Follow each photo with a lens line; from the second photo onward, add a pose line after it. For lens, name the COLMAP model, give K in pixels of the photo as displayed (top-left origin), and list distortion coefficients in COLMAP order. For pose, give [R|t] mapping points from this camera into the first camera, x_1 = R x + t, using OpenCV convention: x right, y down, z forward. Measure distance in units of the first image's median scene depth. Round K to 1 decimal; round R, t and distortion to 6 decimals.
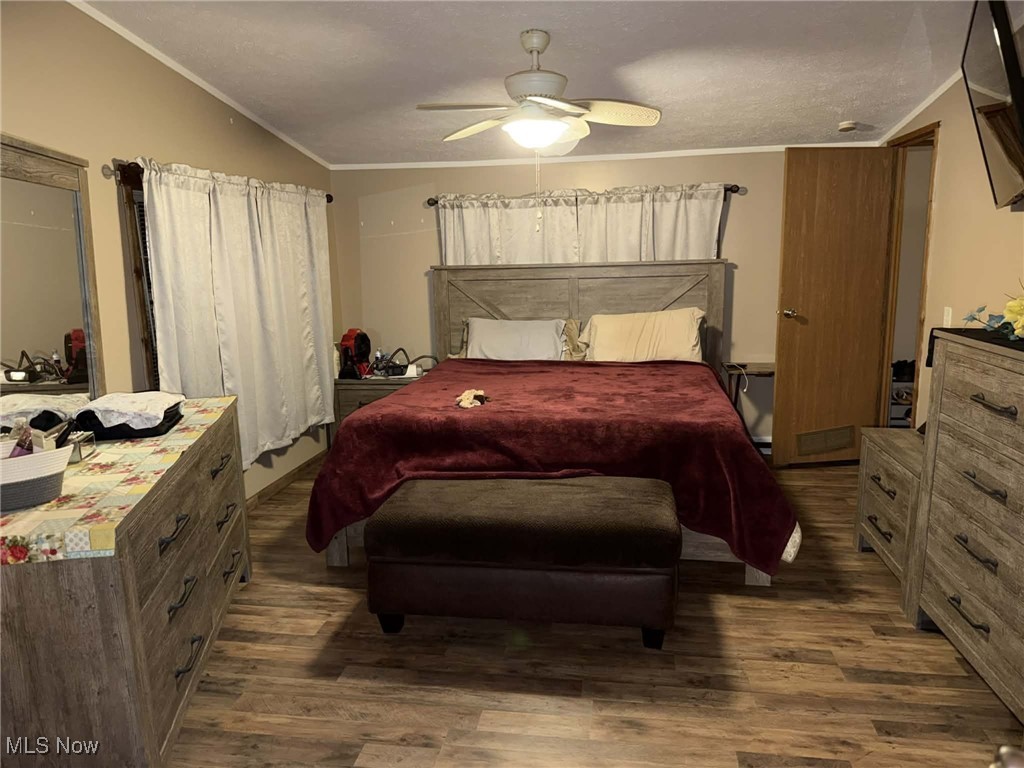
lens RADIAL K [[723.6, 0, 514.6], [0, 723.6, 385.5], [0, 0, 1]] dist [0.027261, -0.036606]
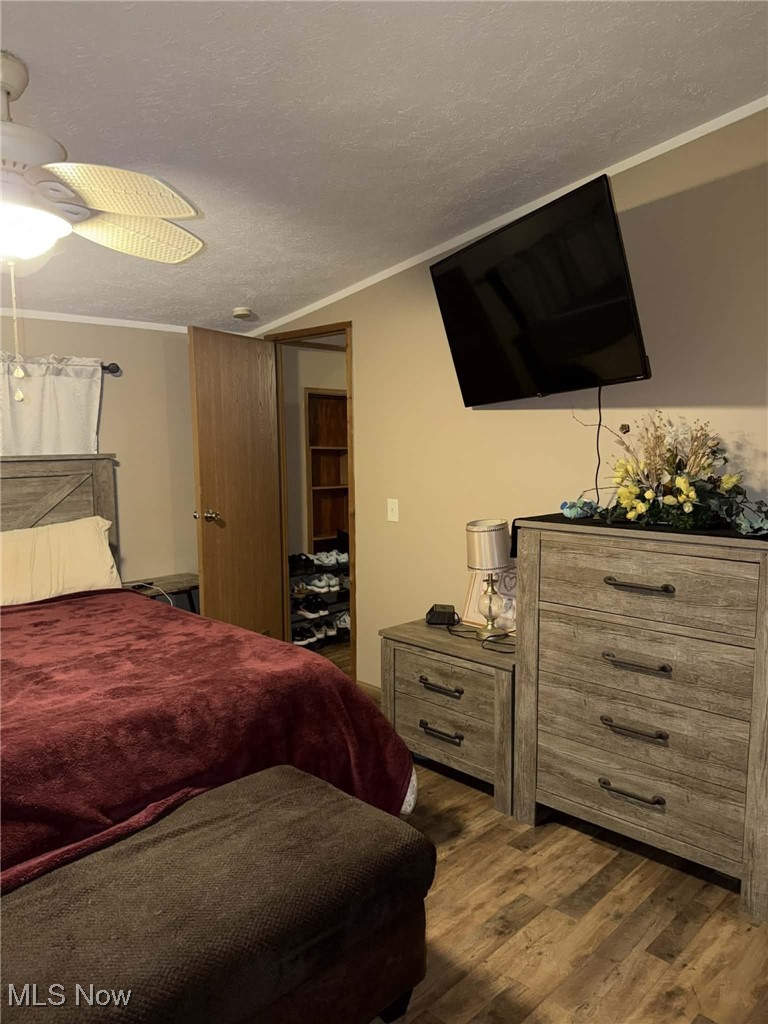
lens RADIAL K [[723.6, 0, 390.6], [0, 723.6, 503.9], [0, 0, 1]] dist [0.027261, -0.036606]
pose [[0.574864, -0.059392, 0.816091, -0.298762], [0.145739, 0.988847, -0.030696, -0.082704], [-0.805166, 0.136582, 0.577108, 0.489816]]
